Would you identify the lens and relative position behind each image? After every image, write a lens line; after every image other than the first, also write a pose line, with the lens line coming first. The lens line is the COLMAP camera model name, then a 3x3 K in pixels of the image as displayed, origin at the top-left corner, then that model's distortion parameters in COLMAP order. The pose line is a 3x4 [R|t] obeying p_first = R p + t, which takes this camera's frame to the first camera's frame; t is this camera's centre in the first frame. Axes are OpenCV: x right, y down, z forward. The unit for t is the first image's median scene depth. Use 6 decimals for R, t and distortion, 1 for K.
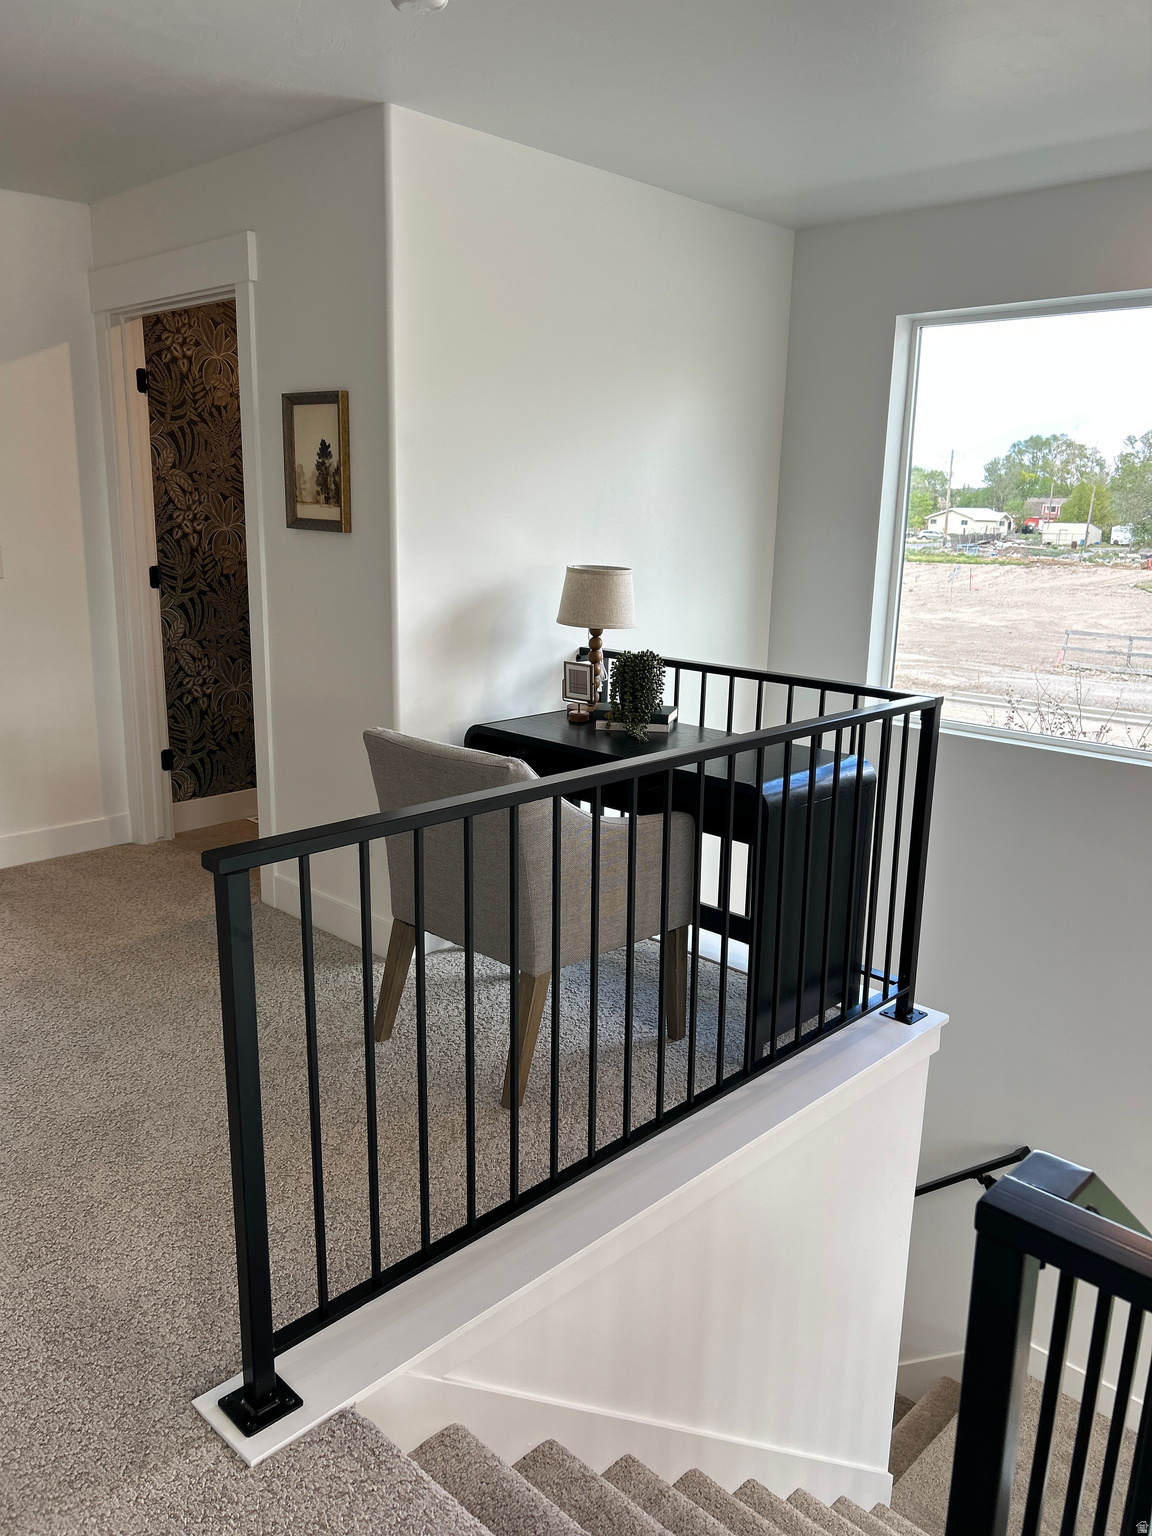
lens RADIAL K [[1143.6, 0, 576.0], [0, 1143.6, 768.0], [0, 0, 1]] dist [0.093587, -0.076395]
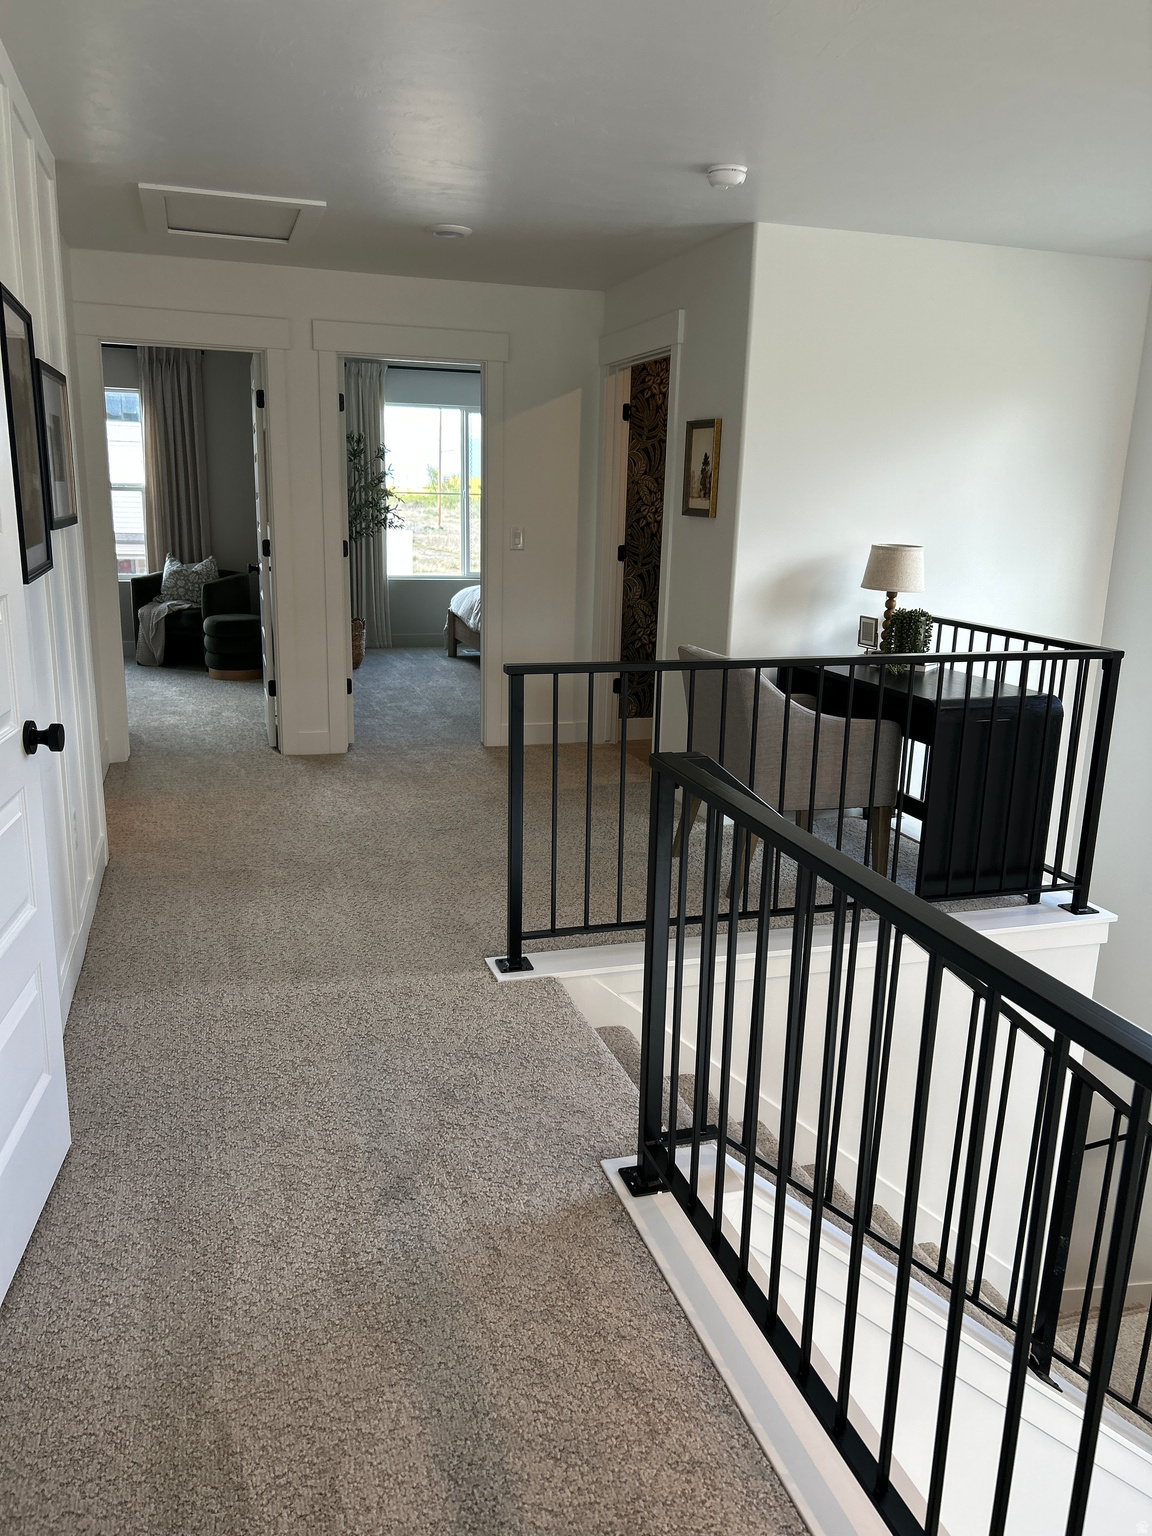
lens RADIAL K [[1146.1, 0, 584.3], [0, 1146.1, 783.4], [0, 0, 1]] dist [0.093070, -0.155615]
pose [[0.883085, 0.112064, -0.455634, 0.339668], [-0.106428, 0.993590, 0.038102, 0.081983], [0.456983, 0.014845, 0.889352, -0.325303]]
